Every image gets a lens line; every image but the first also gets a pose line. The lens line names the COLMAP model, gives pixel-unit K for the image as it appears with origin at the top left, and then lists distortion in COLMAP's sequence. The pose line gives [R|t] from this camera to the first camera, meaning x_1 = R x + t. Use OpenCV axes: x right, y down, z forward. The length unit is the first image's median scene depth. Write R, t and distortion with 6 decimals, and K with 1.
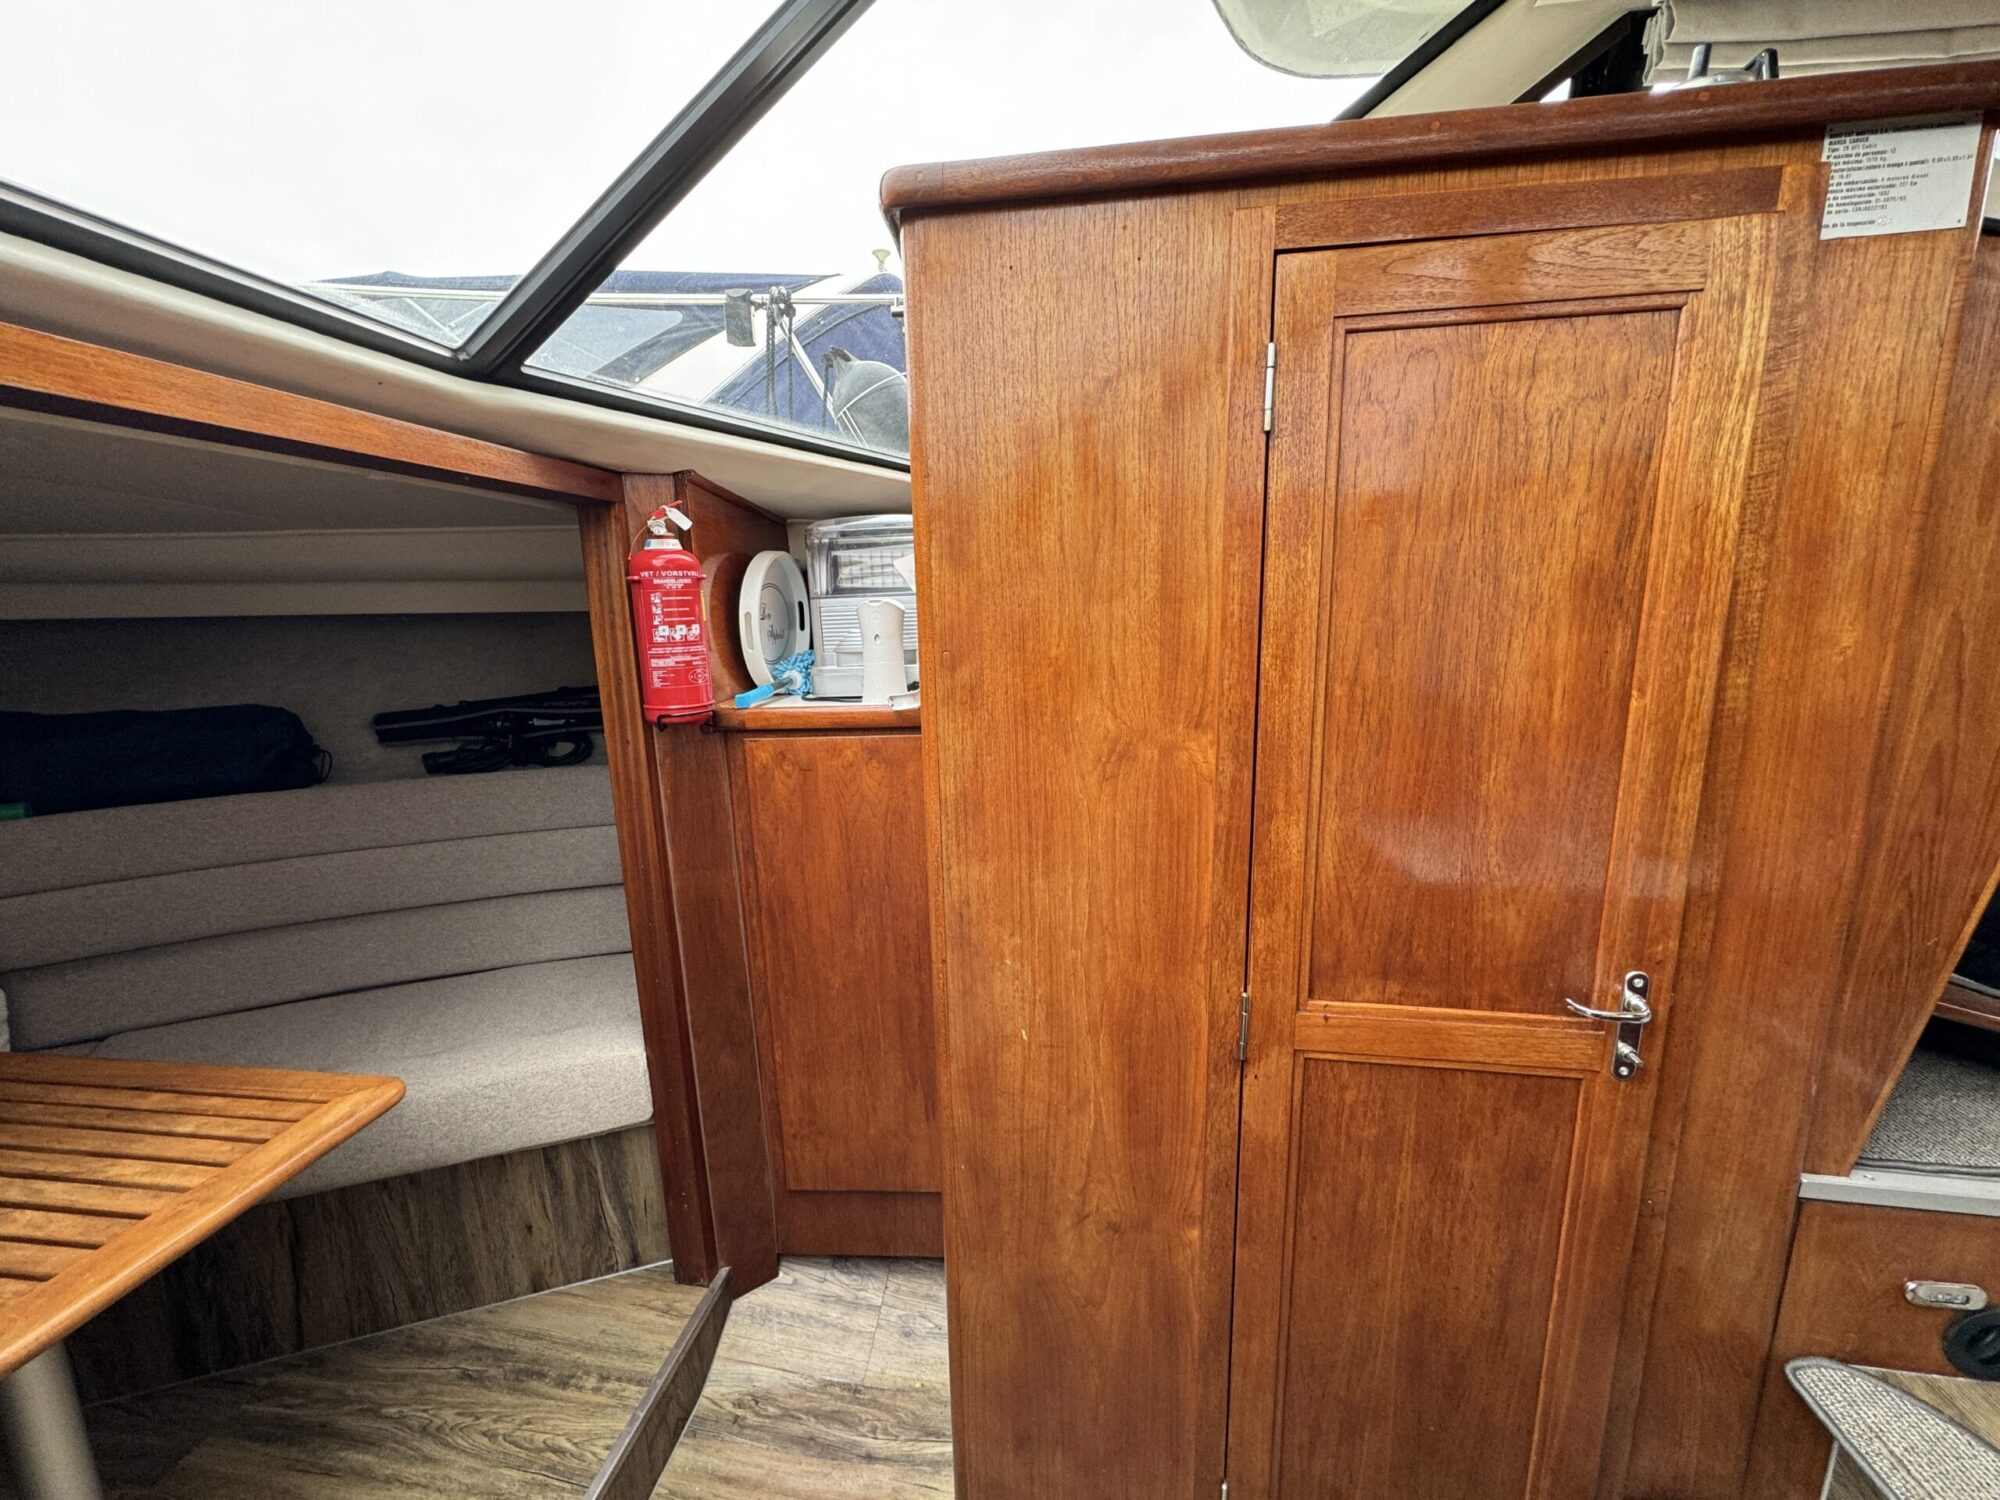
lens RADIAL K [[797.9, 0, 1004.6], [0, 797.9, 749.0], [0, 0, 1]] dist [-0.003053, 0.000185]
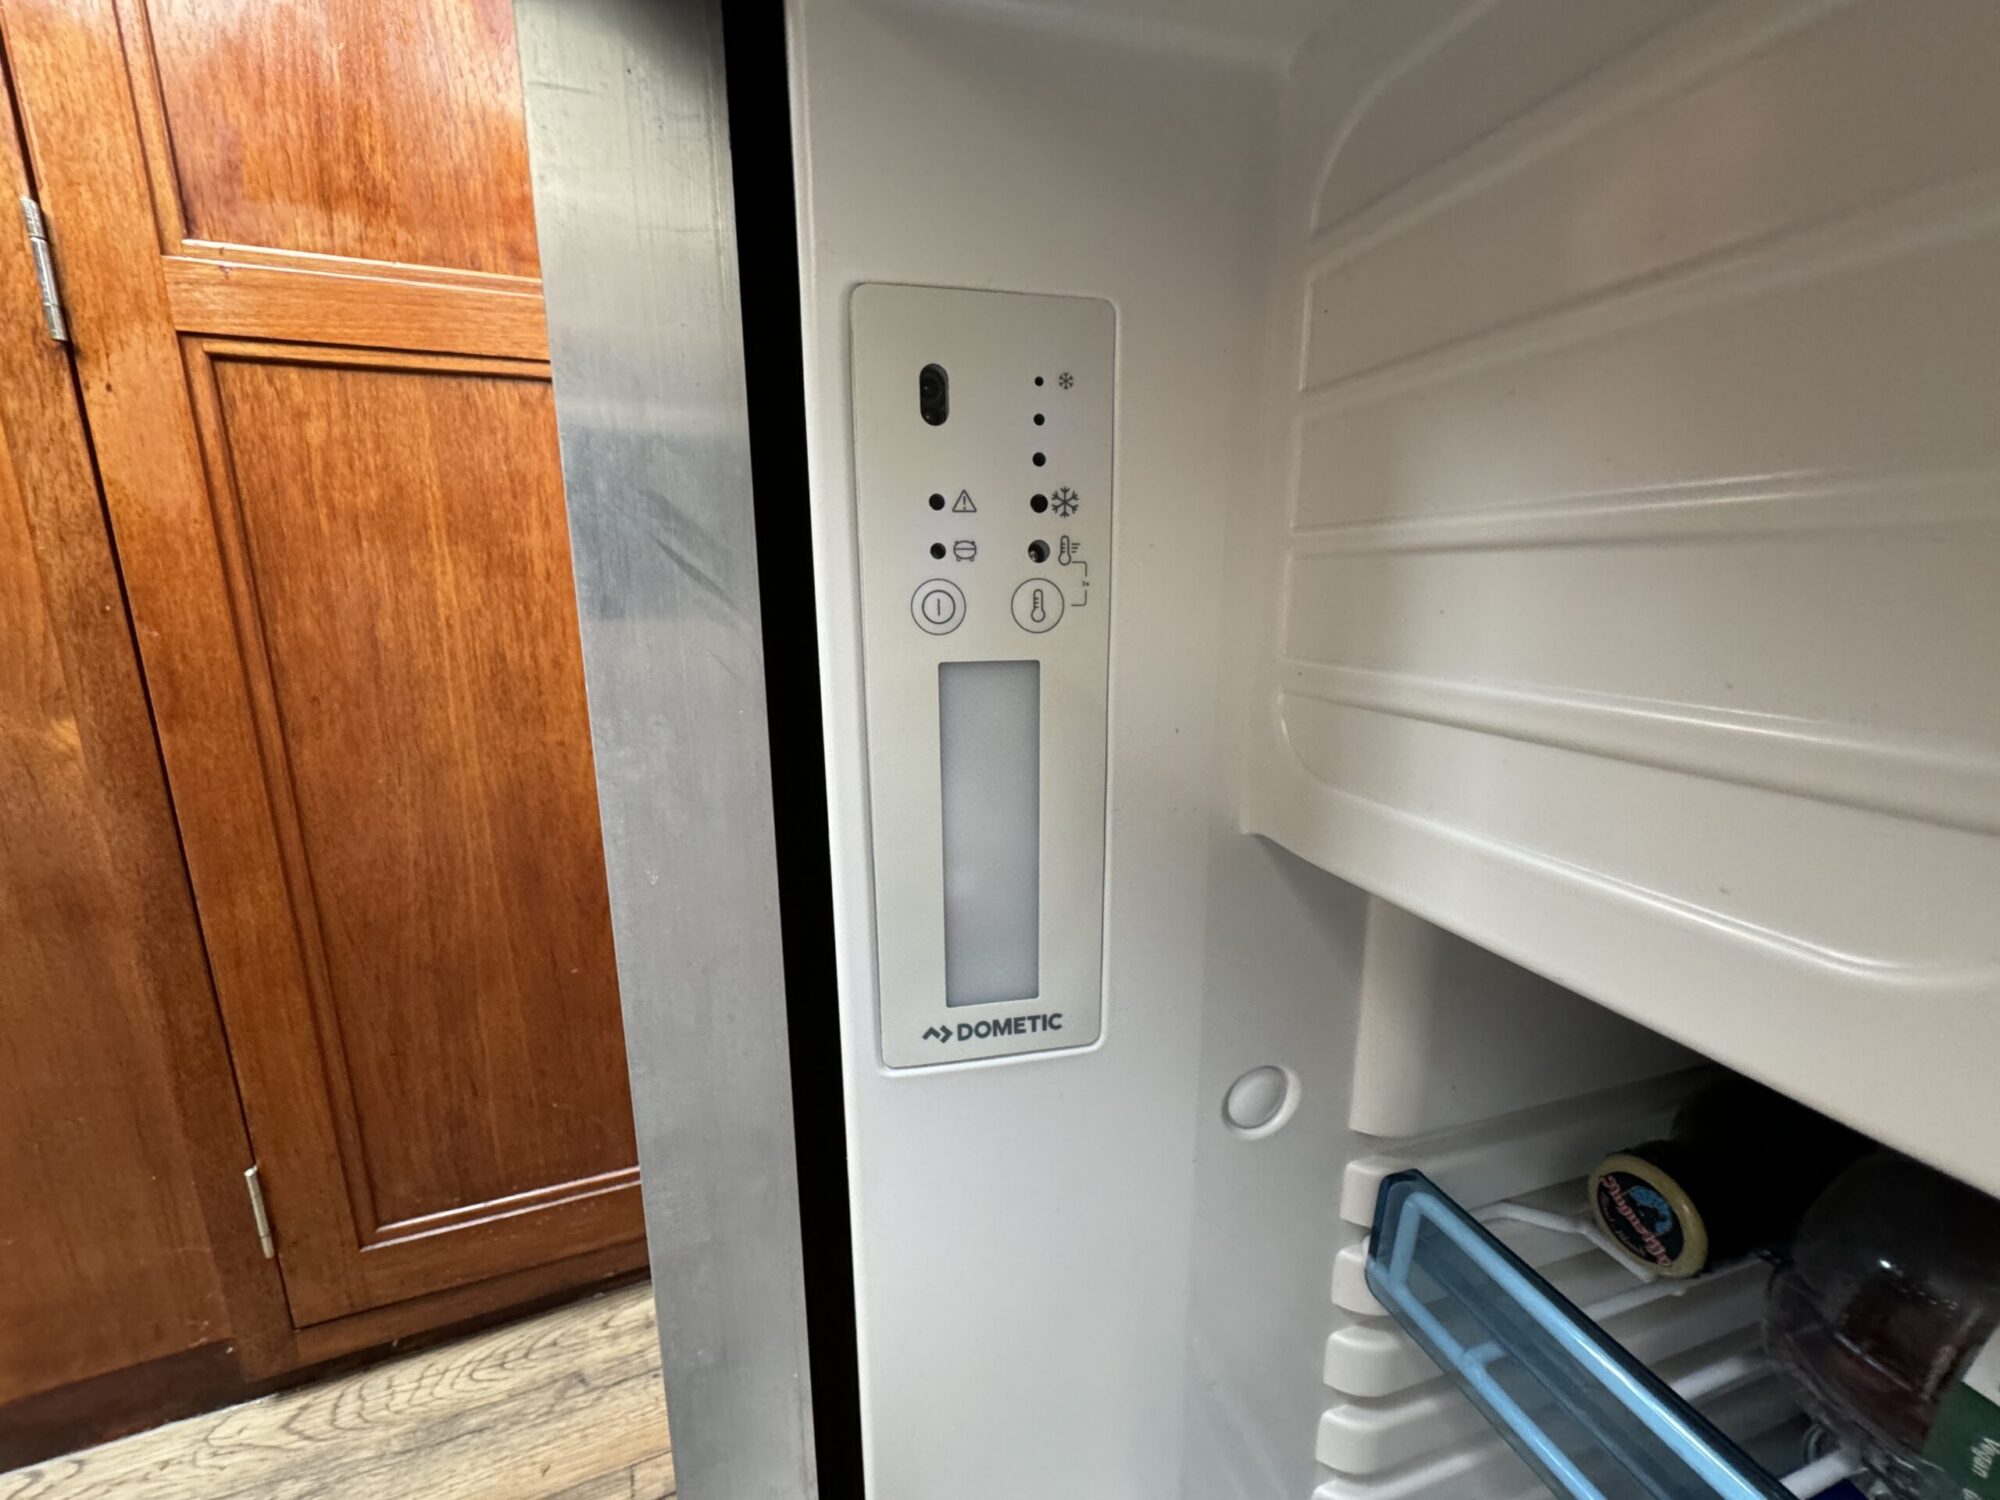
lens RADIAL K [[797.9, 0, 999.8], [0, 797.9, 744.9], [0, 0, 1]] dist [-0.003053, 0.000185]
pose [[0.862858, -0.084392, 0.498351, 0.556516], [0.078282, 0.996379, 0.033191, 0.692535], [-0.499348, 0.010373, 0.866340, 0.190042]]
